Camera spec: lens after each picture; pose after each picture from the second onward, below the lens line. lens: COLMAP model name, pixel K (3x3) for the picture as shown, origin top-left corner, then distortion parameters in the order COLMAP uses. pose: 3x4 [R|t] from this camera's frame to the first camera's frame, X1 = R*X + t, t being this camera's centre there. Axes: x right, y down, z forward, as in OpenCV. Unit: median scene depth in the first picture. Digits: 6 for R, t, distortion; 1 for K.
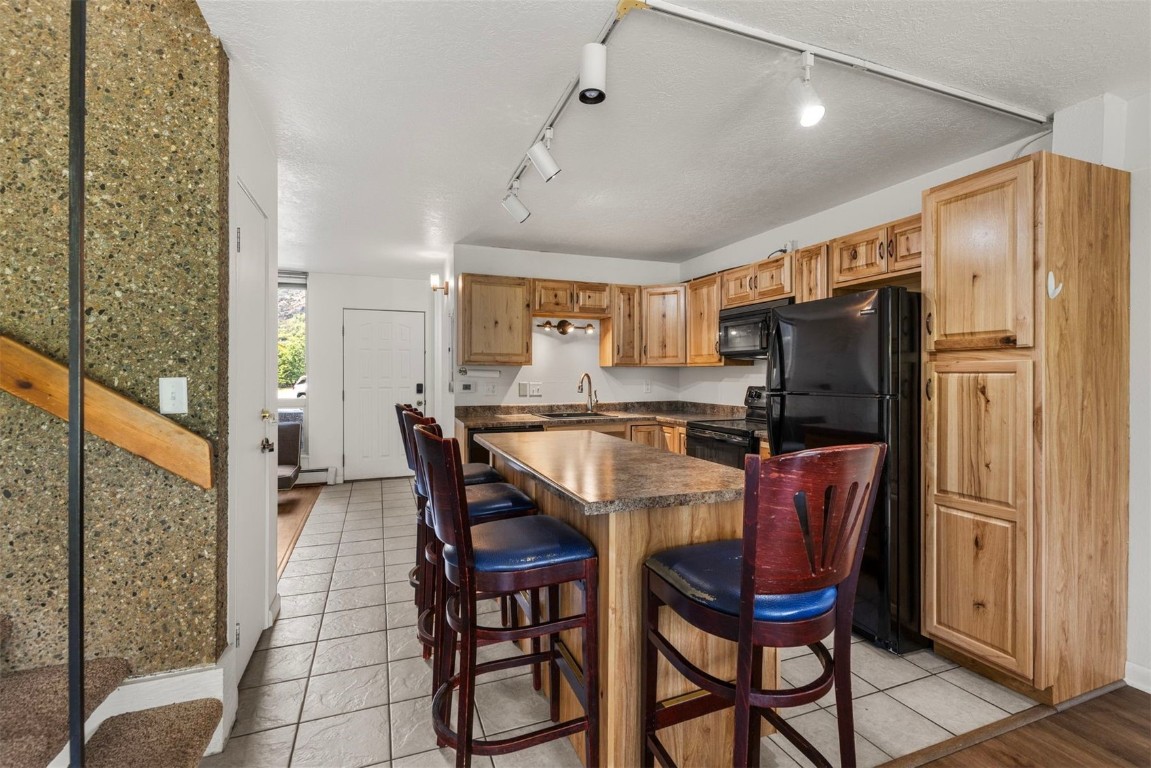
lens RADIAL K [[513.6, 0, 577.0], [0, 513.6, 377.3], [0, 0, 1]] dist [0.005320, -0.000255]
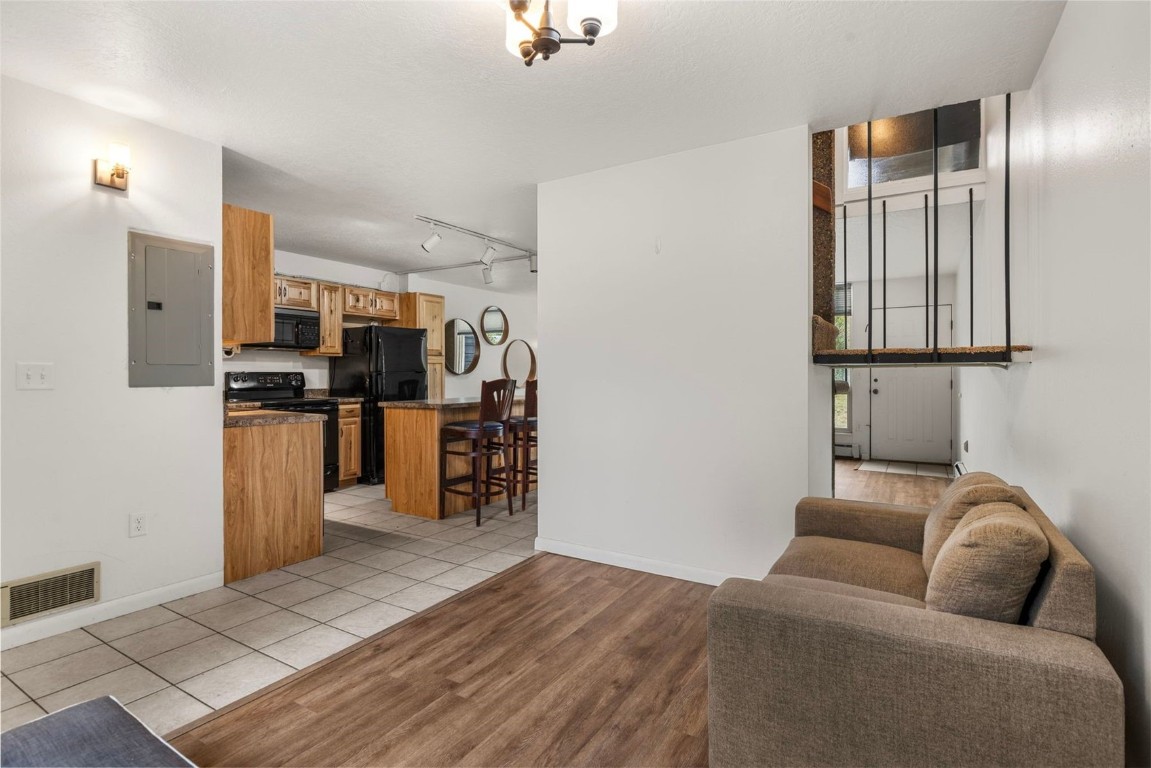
lens RADIAL K [[558.6, 0, 576.7], [0, 558.6, 375.9], [0, 0, 1]] dist [0.000061, -0.000516]
pose [[-0.607009, -0.004914, 0.794680, -1.255682], [0.002301, 0.999966, 0.007941, 0.021724], [-0.794692, 0.006649, -0.606977, 1.280511]]
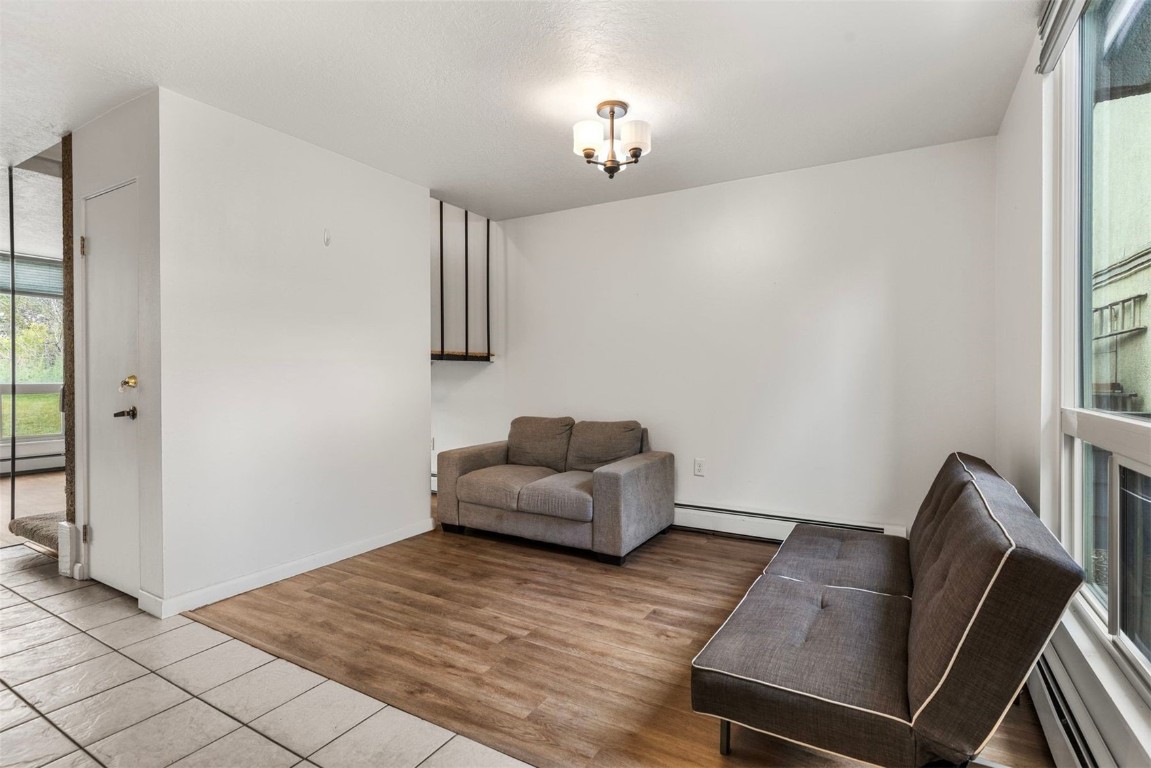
lens RADIAL K [[558.6, 0, 576.7], [0, 558.6, 375.9], [0, 0, 1]] dist [0.000061, -0.000516]
pose [[-0.785322, 0.000928, -0.619087, -0.406608], [-0.005135, 0.999955, 0.008013, 0.033175], [0.619067, 0.009472, -0.785281, 1.580700]]
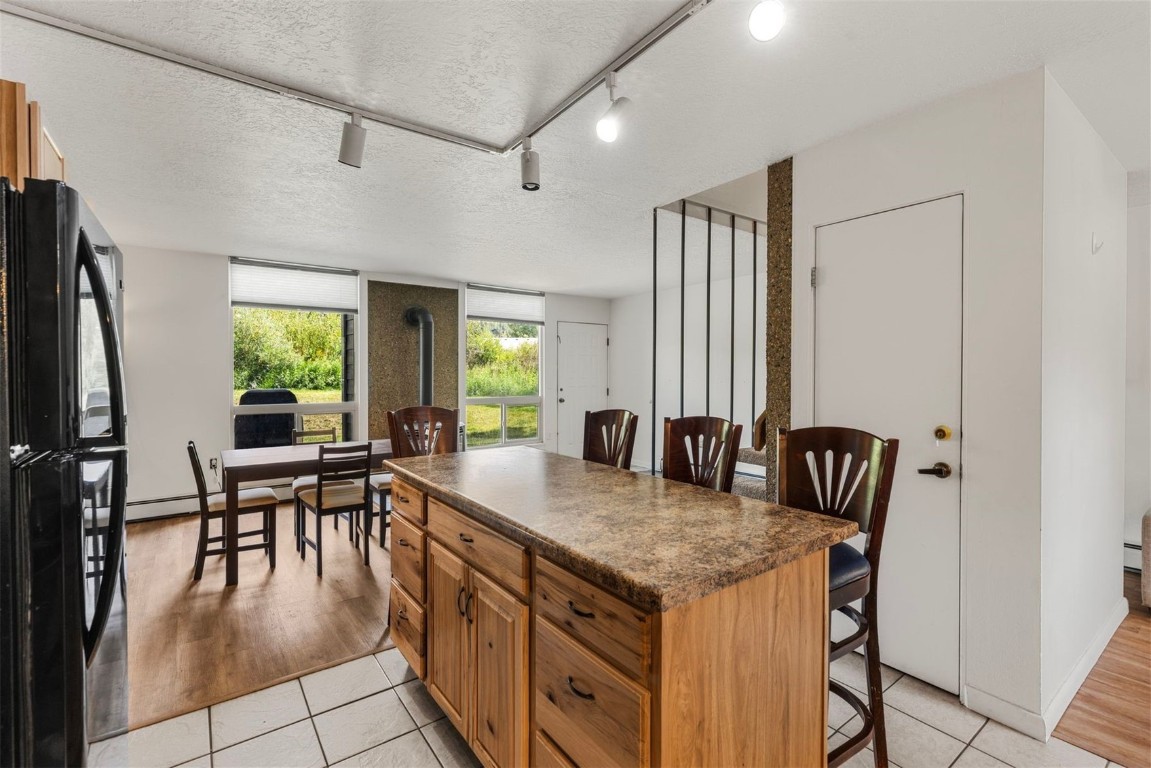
lens RADIAL K [[513.6, 0, 577.0], [0, 513.6, 377.3], [0, 0, 1]] dist [0.005320, -0.000255]
pose [[-0.964762, -0.001910, -0.263116, 0.126050], [-0.005723, 0.999889, 0.013725, -0.017404], [0.263060, 0.014747, -0.964667, 1.093847]]
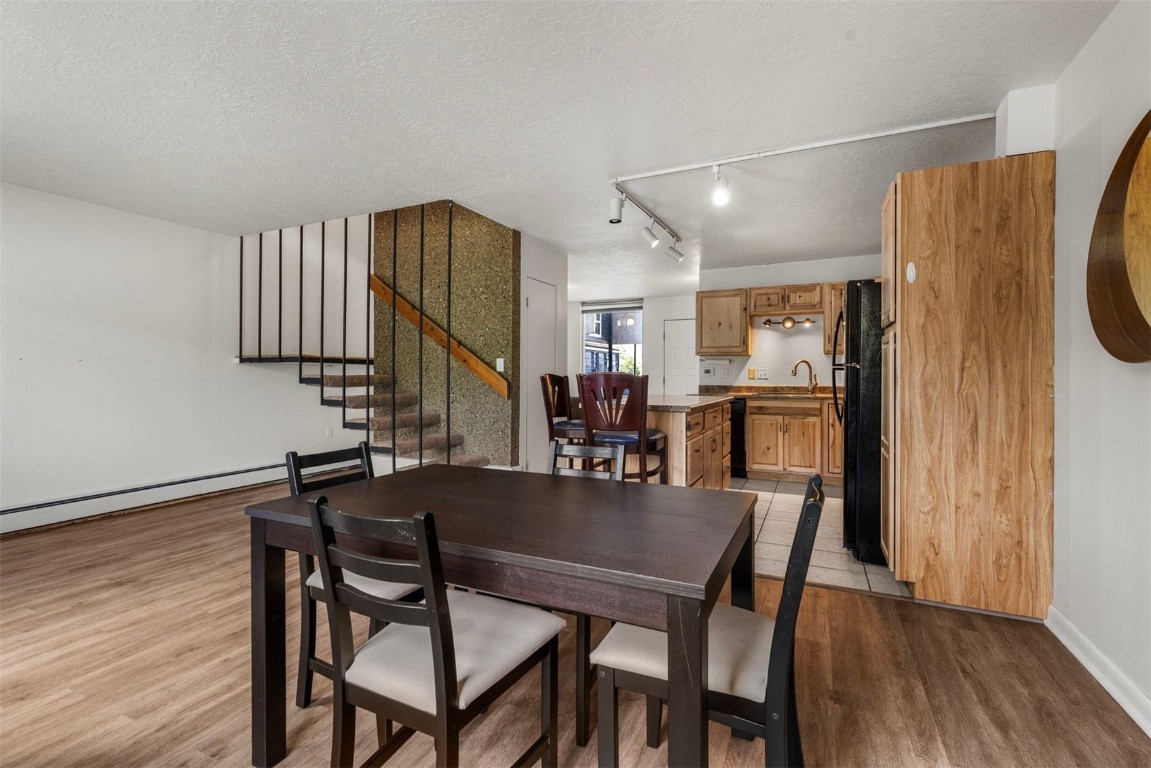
lens RADIAL K [[513.6, 0, 577.0], [0, 513.6, 377.3], [0, 0, 1]] dist [0.005320, -0.000255]
pose [[0.688622, 0.001790, -0.725119, 0.661551], [-0.004738, 0.999987, -0.002032, 0.047010], [0.725105, 0.004835, 0.688621, -0.259849]]
